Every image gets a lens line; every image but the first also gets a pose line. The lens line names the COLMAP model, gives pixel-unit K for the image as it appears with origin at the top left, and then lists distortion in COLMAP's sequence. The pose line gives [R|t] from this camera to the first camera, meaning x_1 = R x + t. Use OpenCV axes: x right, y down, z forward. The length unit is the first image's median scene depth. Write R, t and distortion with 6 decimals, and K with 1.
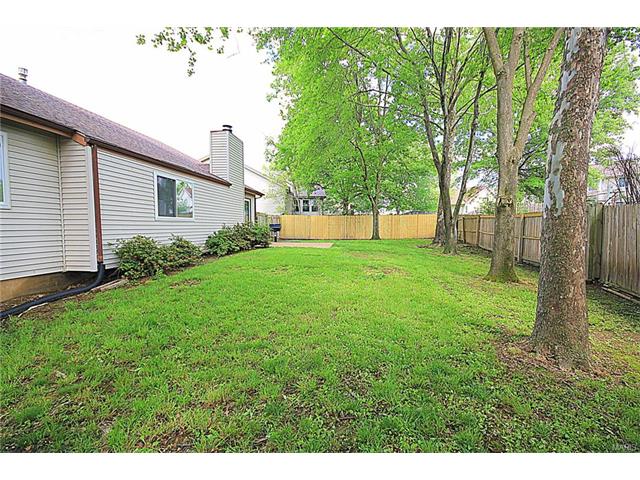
lens RADIAL K [[299.0, 0, 320.7], [0, 299.0, 244.0], [0, 0, 1]] dist [-0.000013, 0.000054]
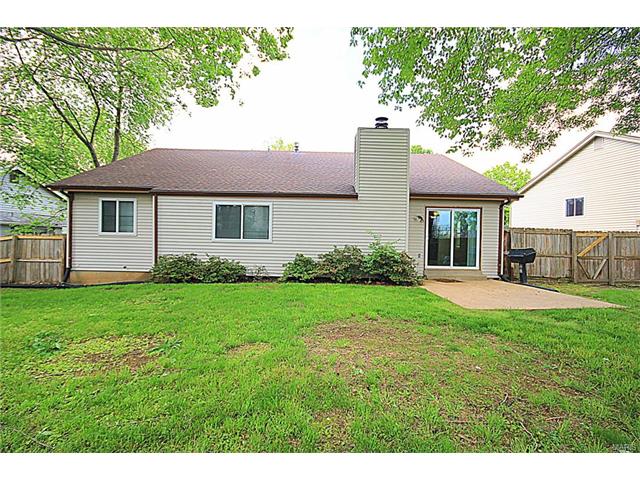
lens RADIAL K [[299.0, 0, 320.7], [0, 299.0, 244.0], [0, 0, 1]] dist [-0.000013, 0.000054]
pose [[0.137770, 0.004047, -0.990456, 0.721344], [-0.080441, 0.996734, -0.007116, -0.096283], [0.987192, 0.080654, 0.137645, 1.270567]]
